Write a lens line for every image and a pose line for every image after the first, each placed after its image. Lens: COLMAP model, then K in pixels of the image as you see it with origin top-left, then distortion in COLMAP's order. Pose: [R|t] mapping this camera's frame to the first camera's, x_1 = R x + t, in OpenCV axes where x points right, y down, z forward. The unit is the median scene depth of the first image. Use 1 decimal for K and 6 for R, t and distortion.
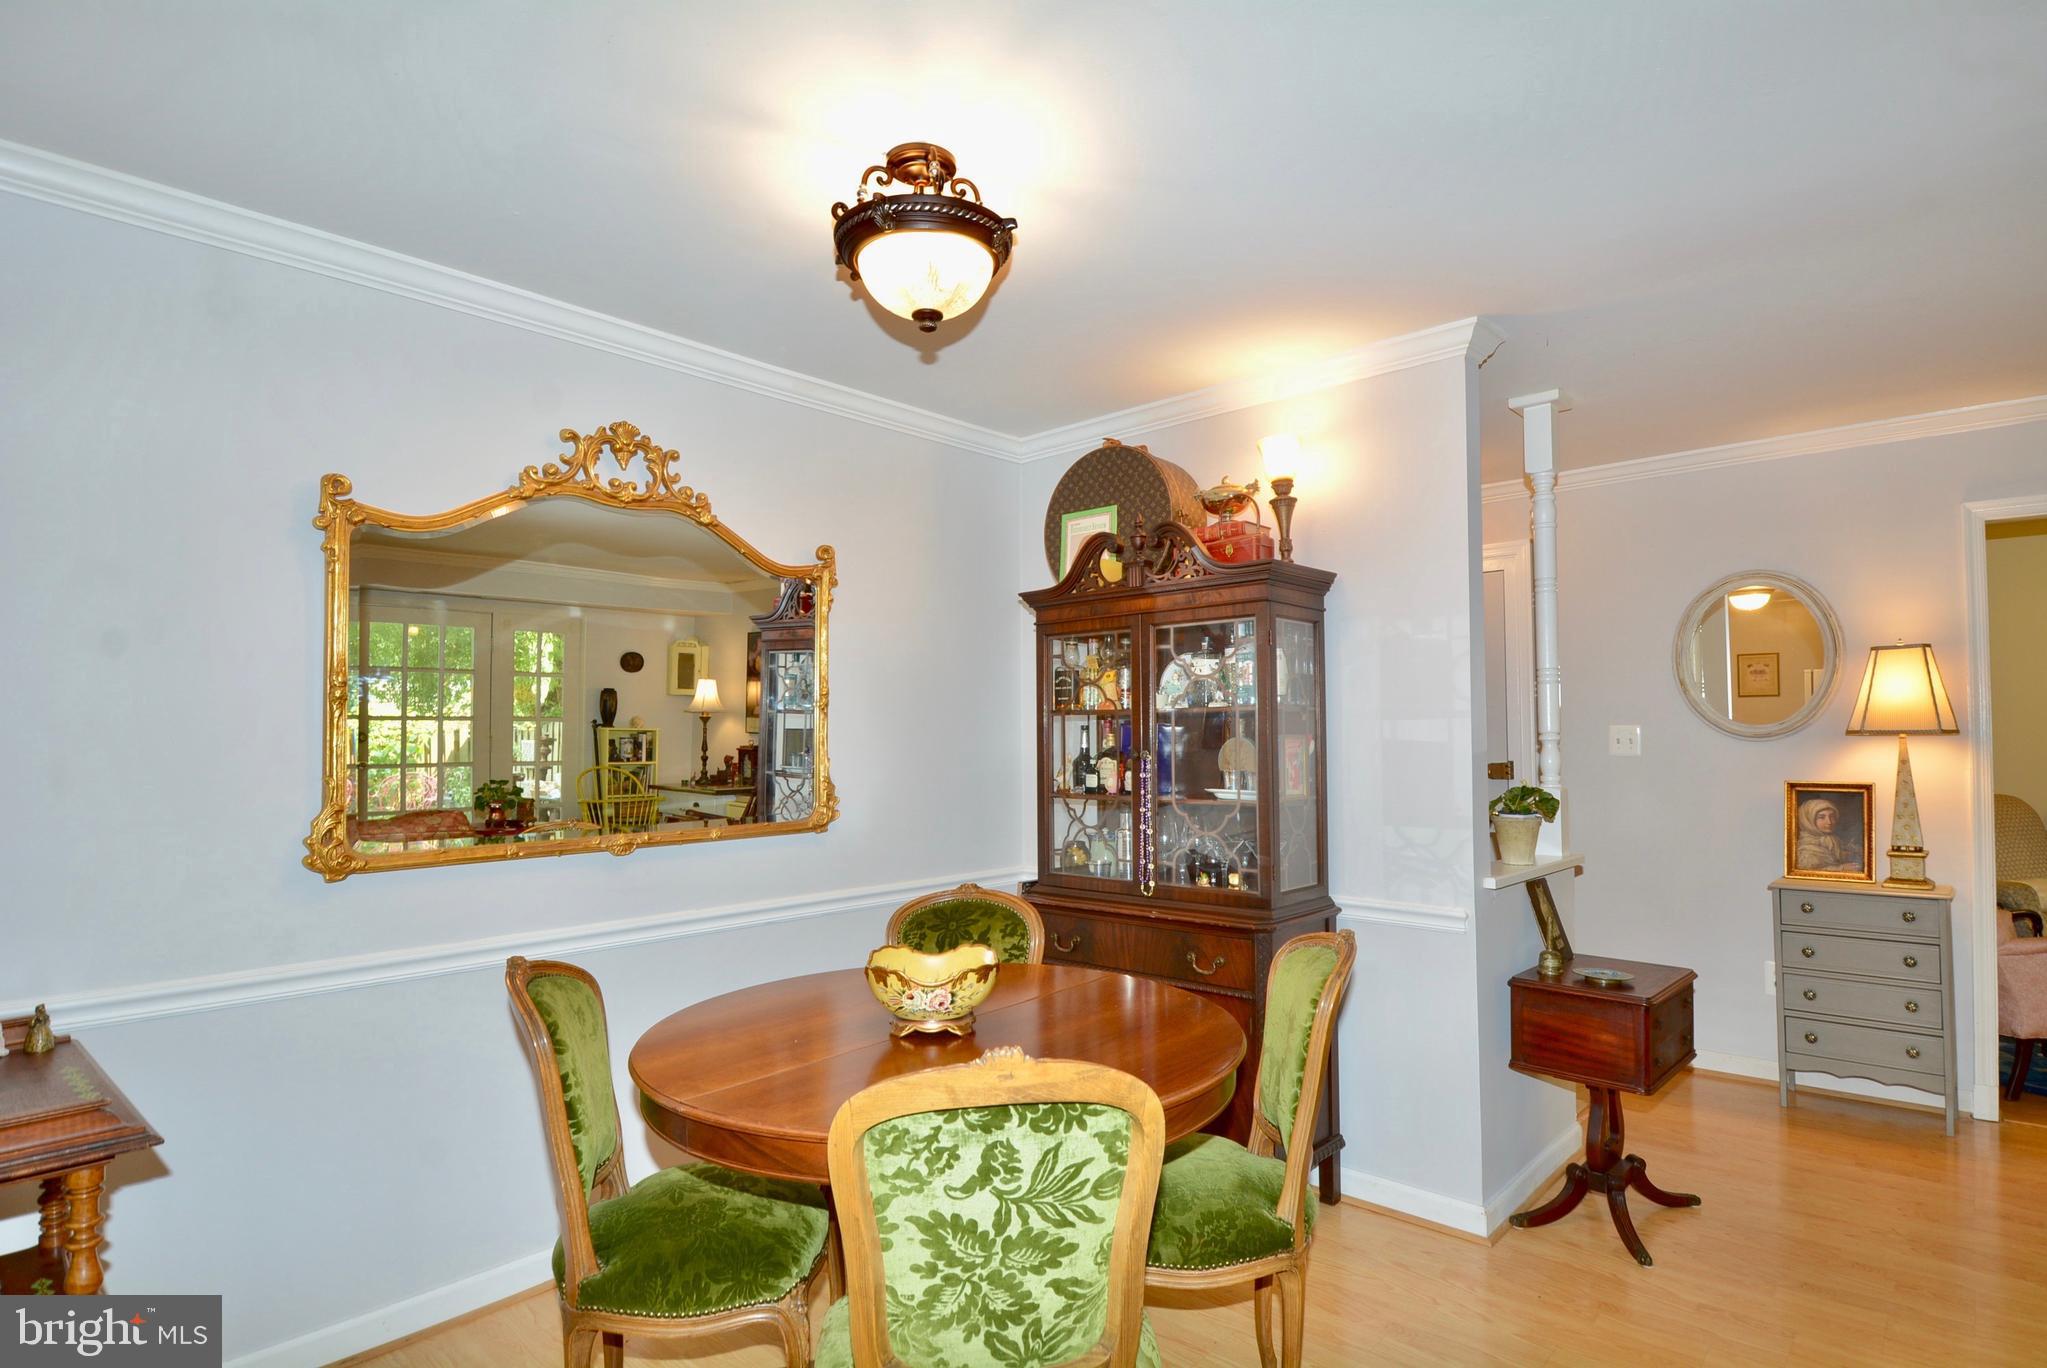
lens RADIAL K [[1053.1, 0, 1009.6], [0, 1053.1, 693.7], [0, 0, 1]] dist [-0.017749, -0.008681]
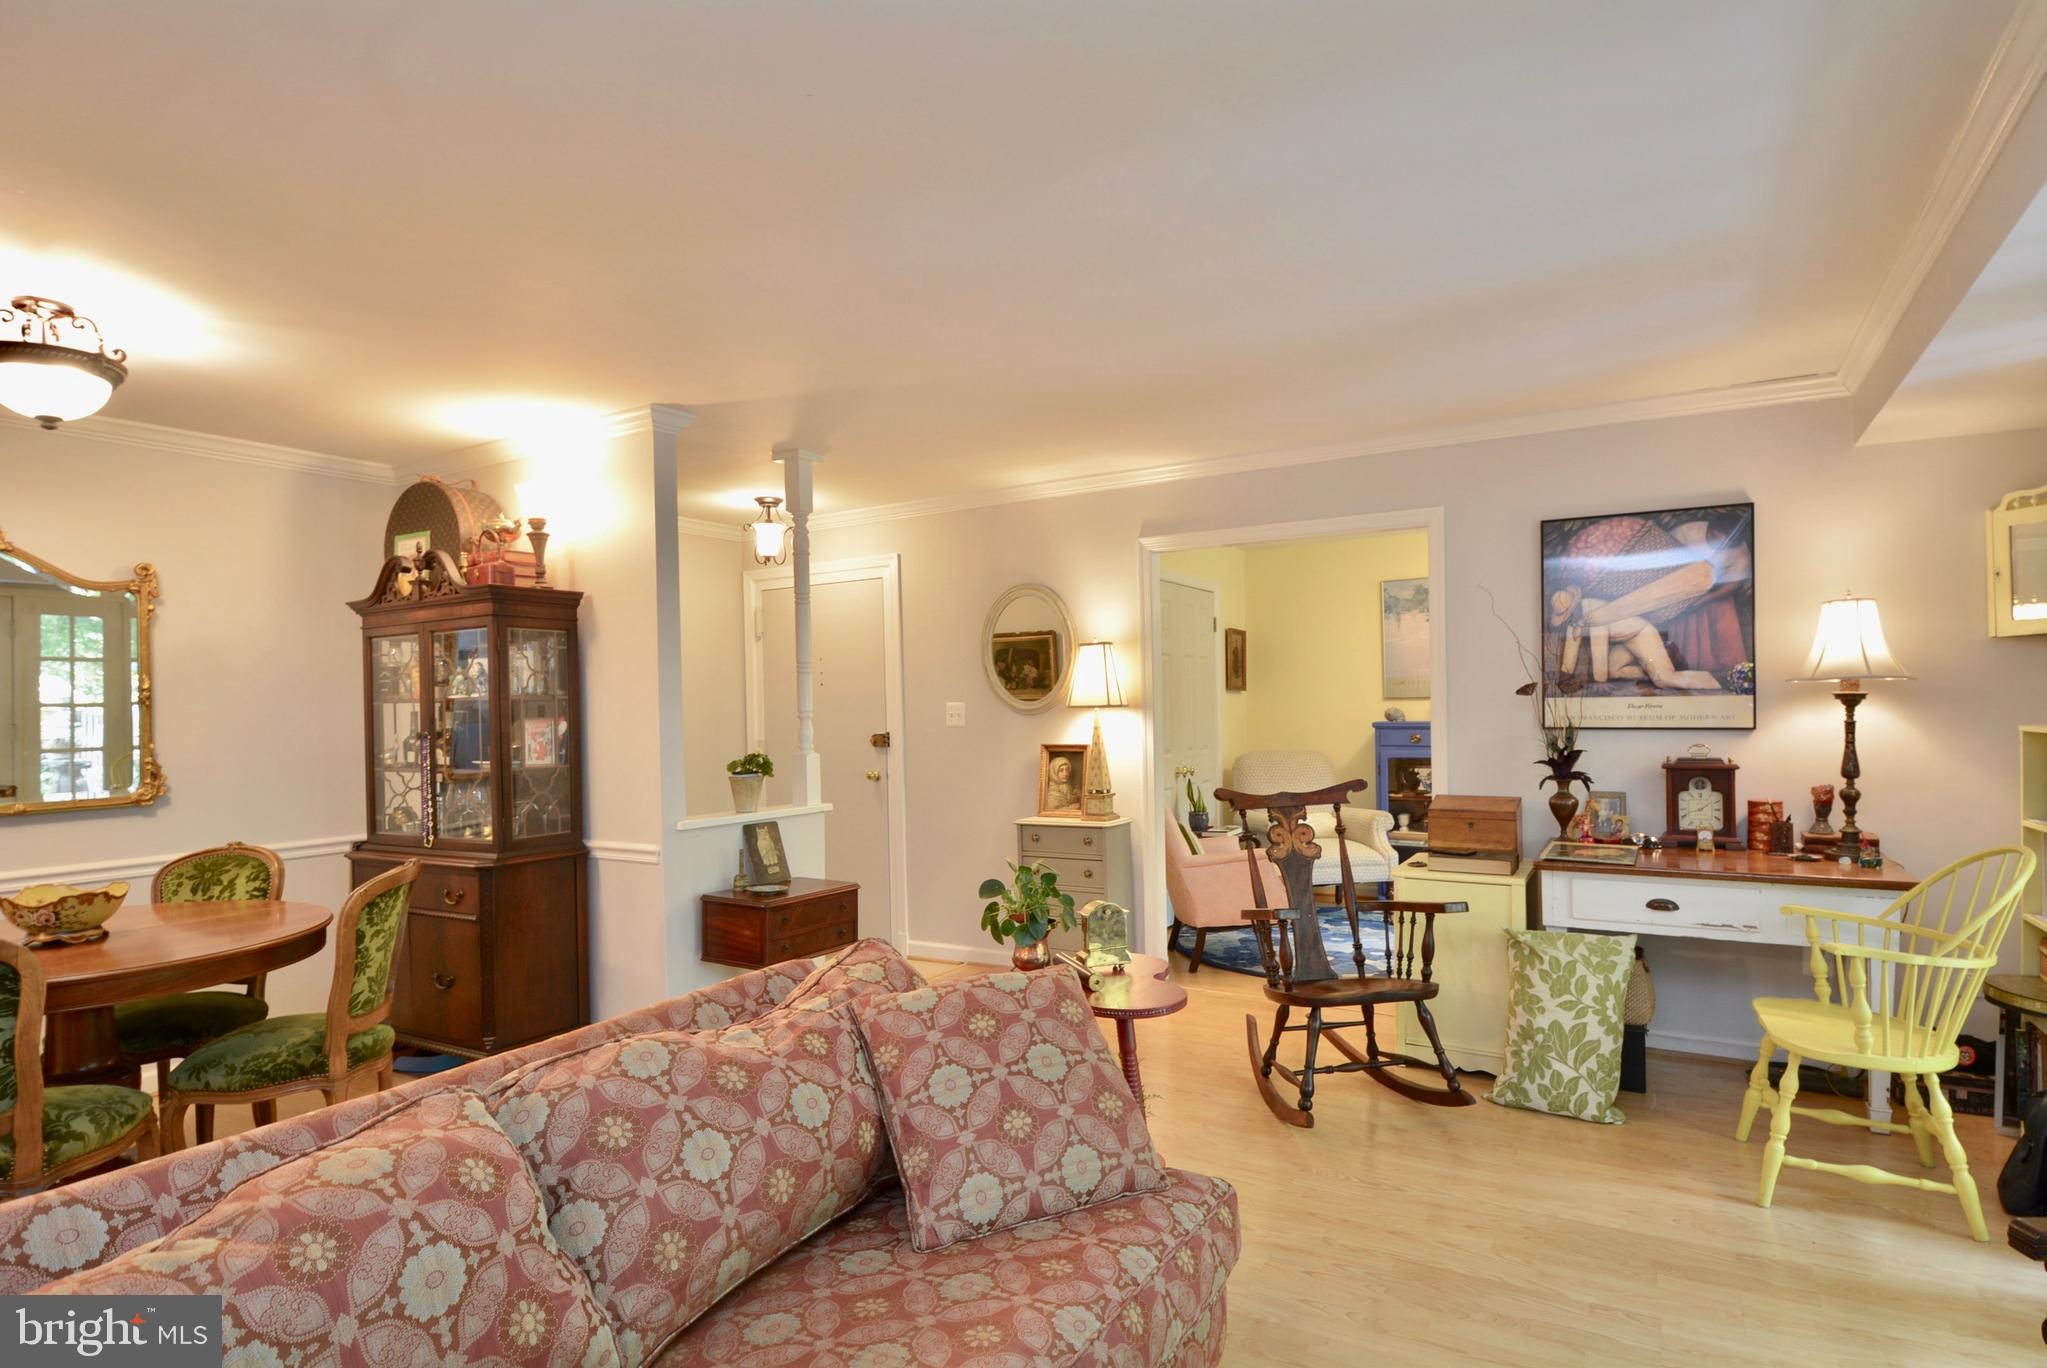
lens RADIAL K [[1053.1, 0, 1031.3], [0, 1053.1, 697.1], [0, 0, 1]] dist [-0.017749, -0.008681]
pose [[0.969737, -0.013885, 0.243756, 0.510211], [0.006321, 0.999475, 0.031783, -0.022361], [-0.244069, -0.029281, 0.969316, -0.372403]]
